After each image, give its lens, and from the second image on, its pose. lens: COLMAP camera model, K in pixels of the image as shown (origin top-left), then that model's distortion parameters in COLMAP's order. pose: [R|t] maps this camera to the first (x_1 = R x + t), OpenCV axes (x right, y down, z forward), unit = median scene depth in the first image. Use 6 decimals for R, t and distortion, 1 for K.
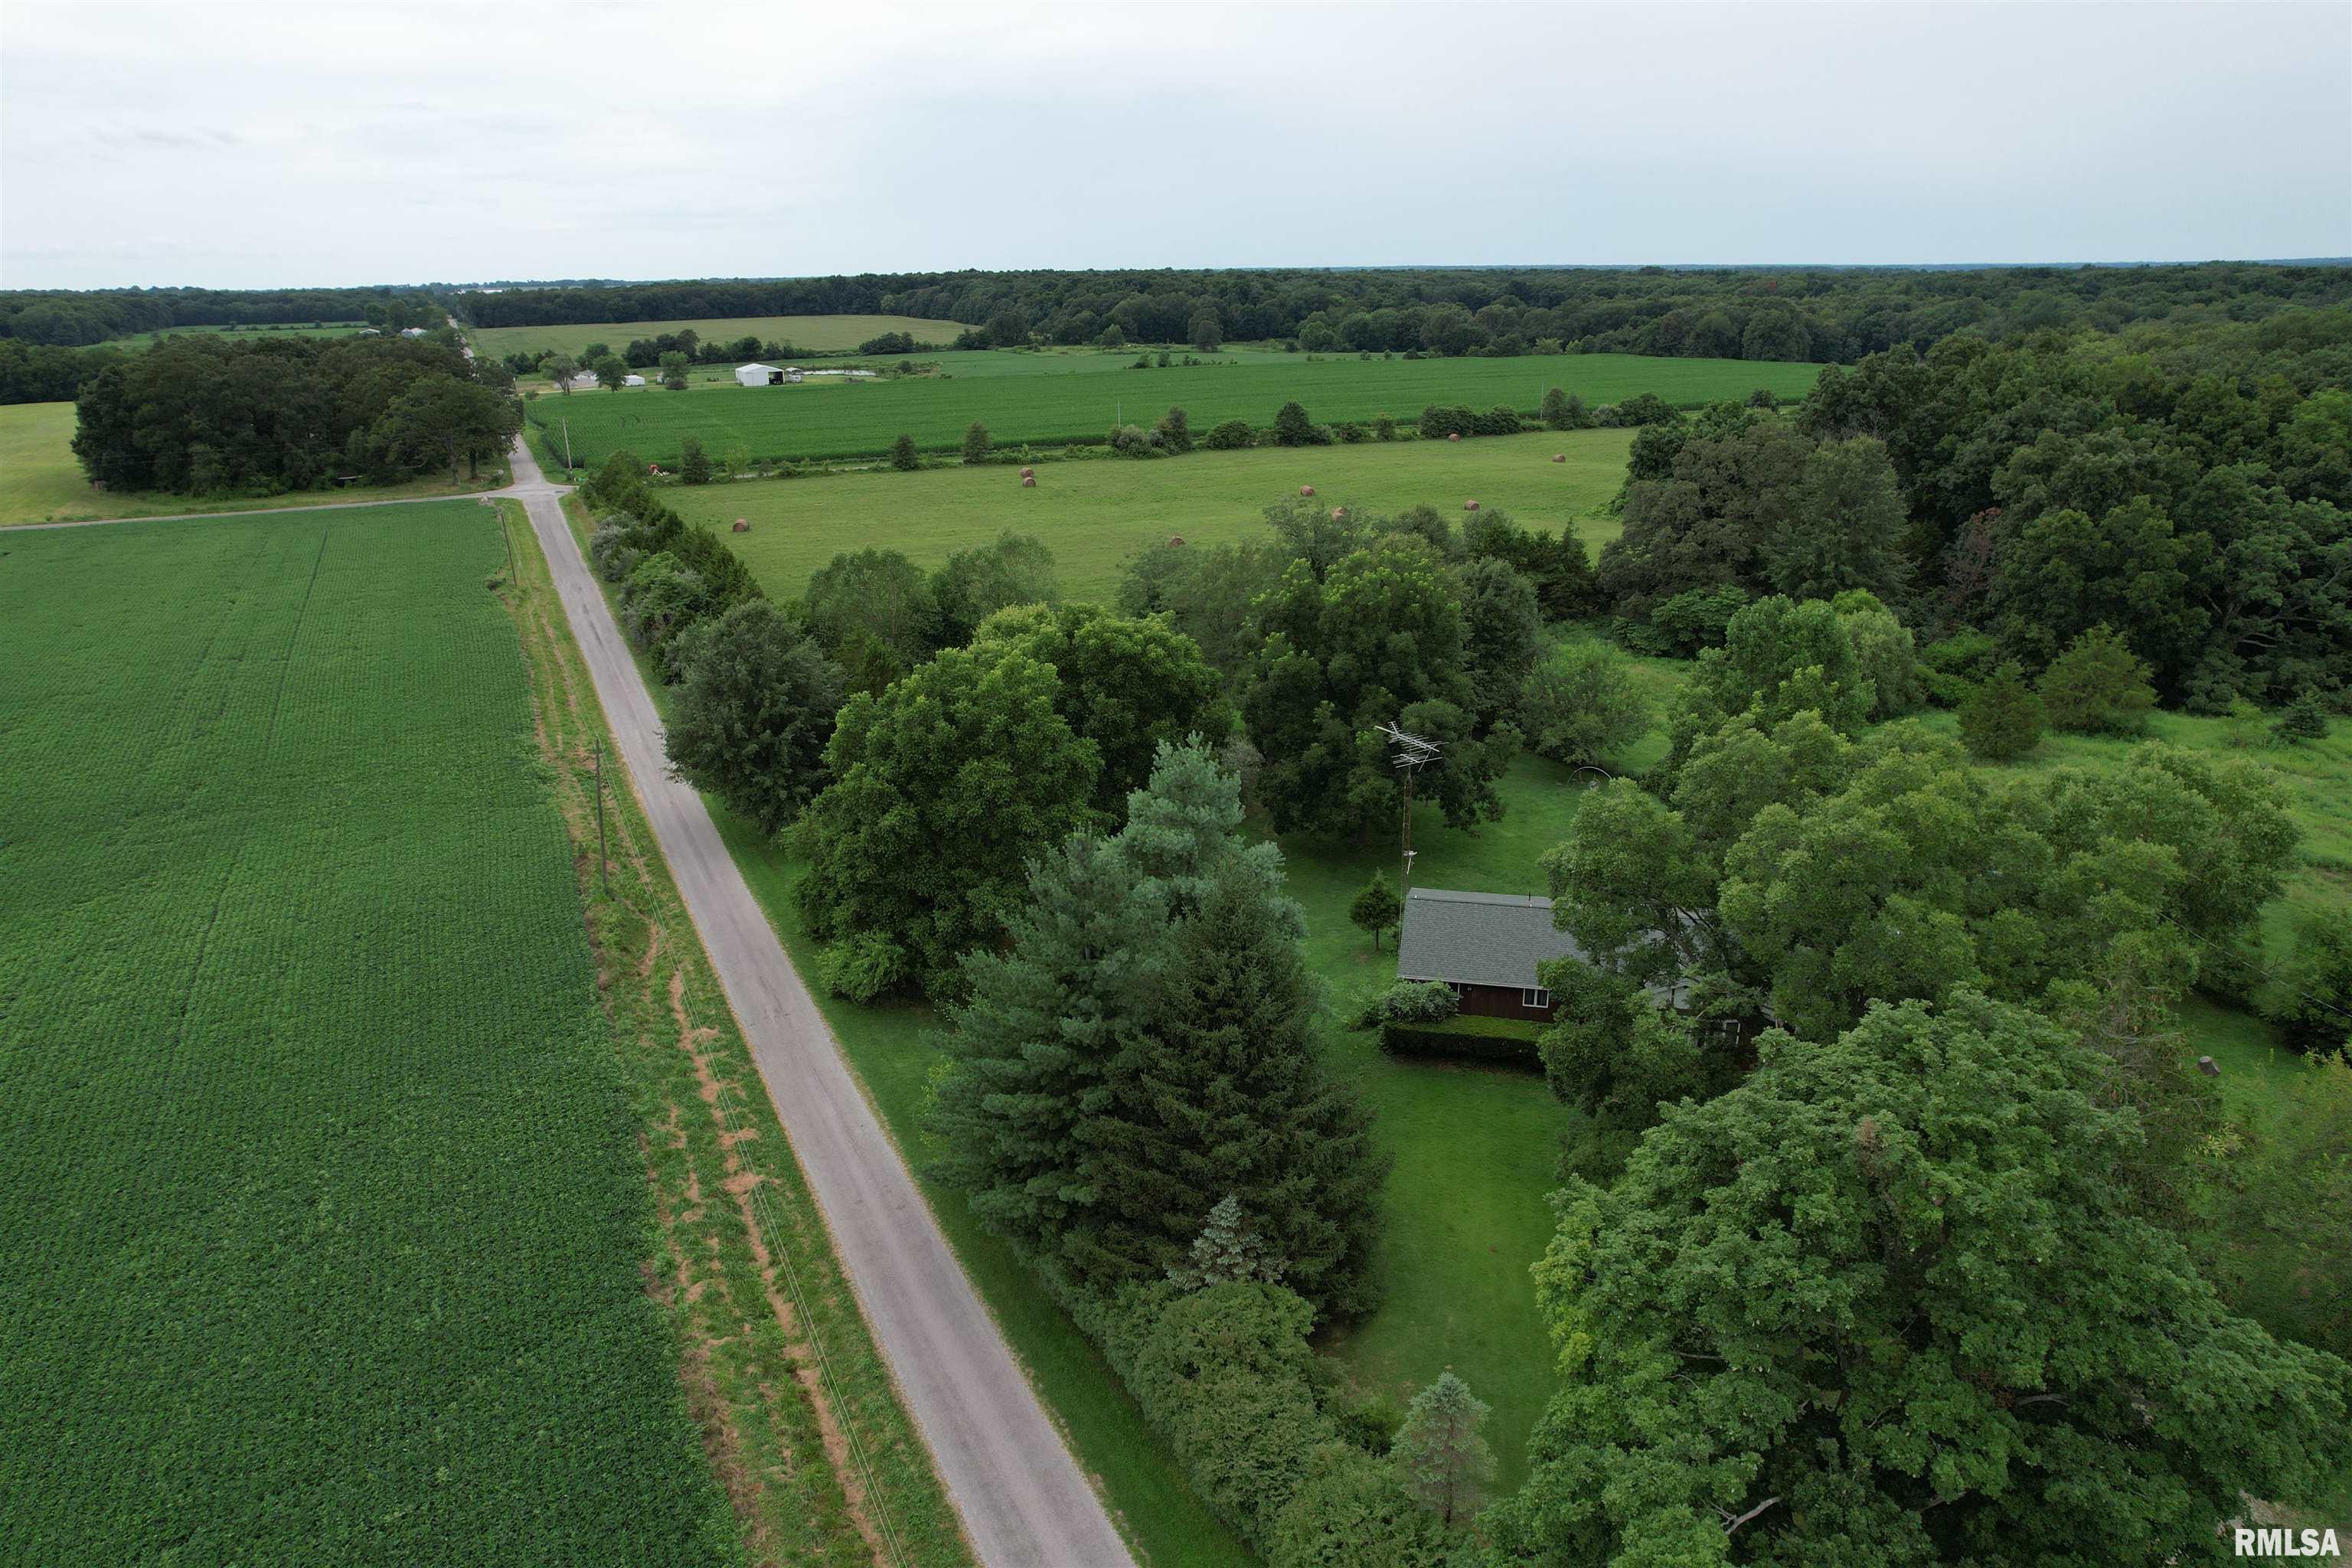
lens RADIAL K [[1488.9, 0, 1176.0], [0, 1488.9, 784.0], [0, 0, 1]] dist [-0.017308, 0.002373]
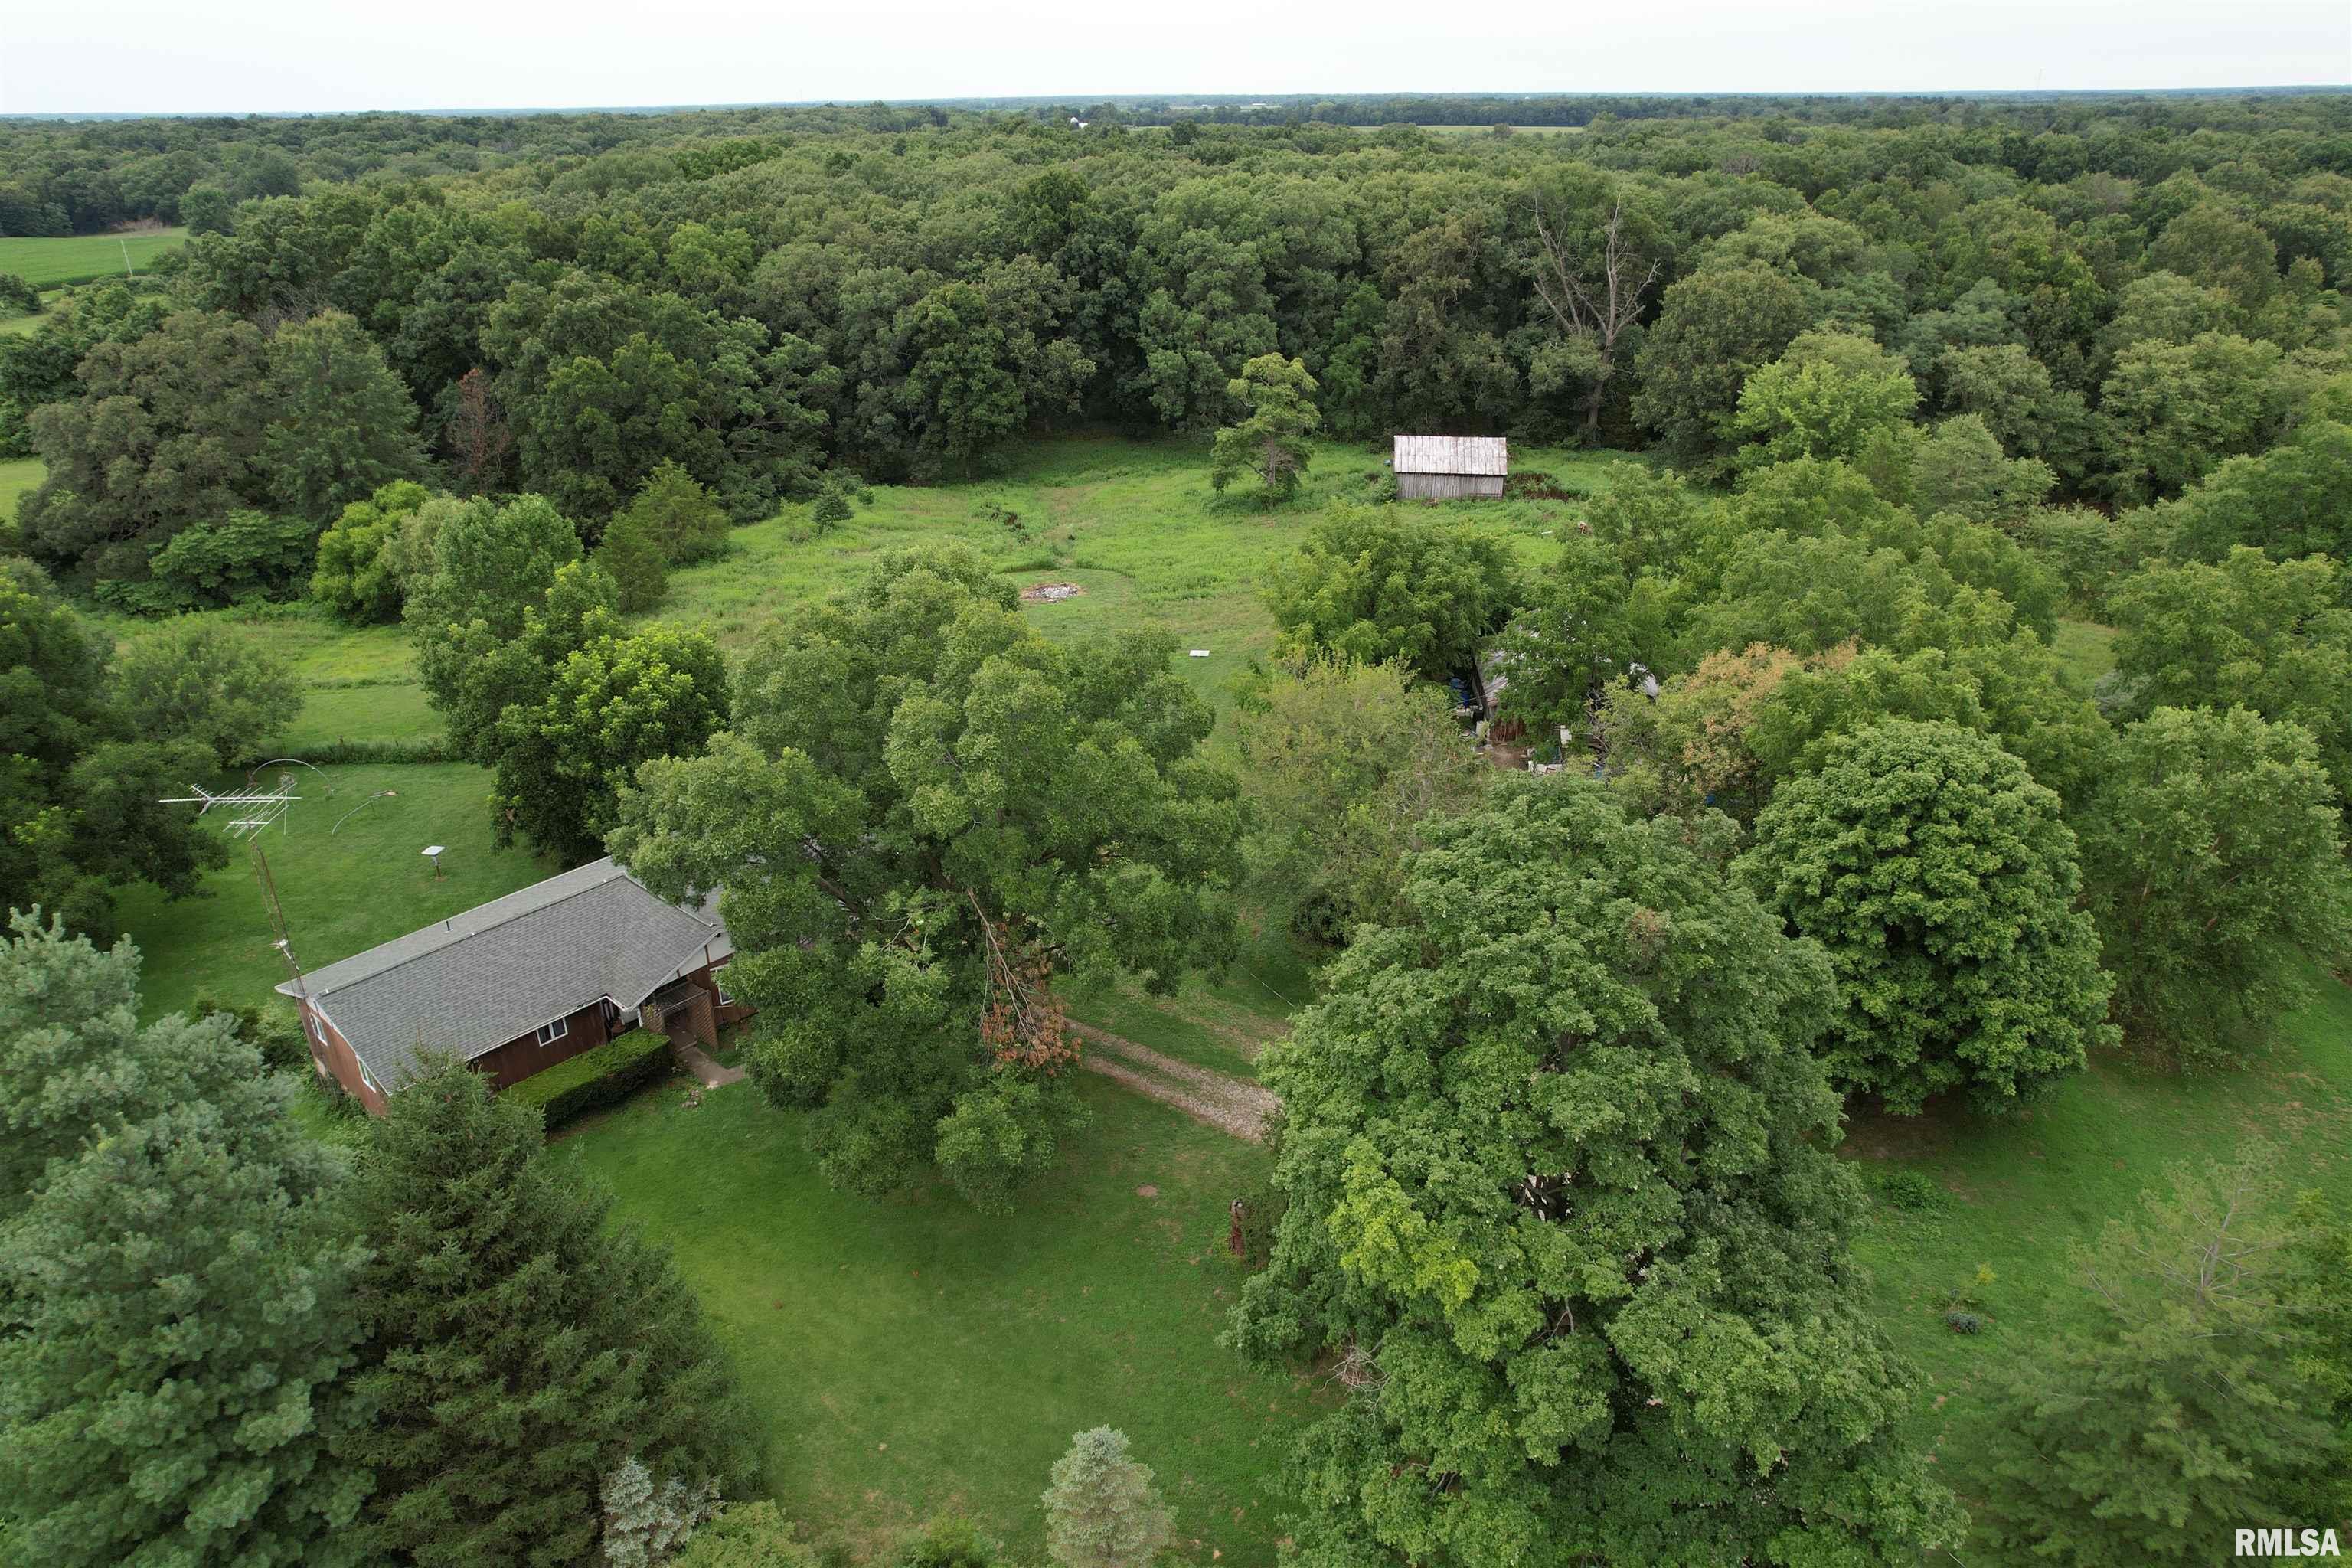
lens RADIAL K [[1488.9, 0, 1176.0], [0, 1488.9, 784.0], [0, 0, 1]] dist [-0.017308, 0.002373]
pose [[0.487157, -0.366538, 0.792671, -0.087852], [0.297614, 0.923005, 0.243900, -0.035971], [-0.821038, 0.117093, 0.558736, 0.114434]]
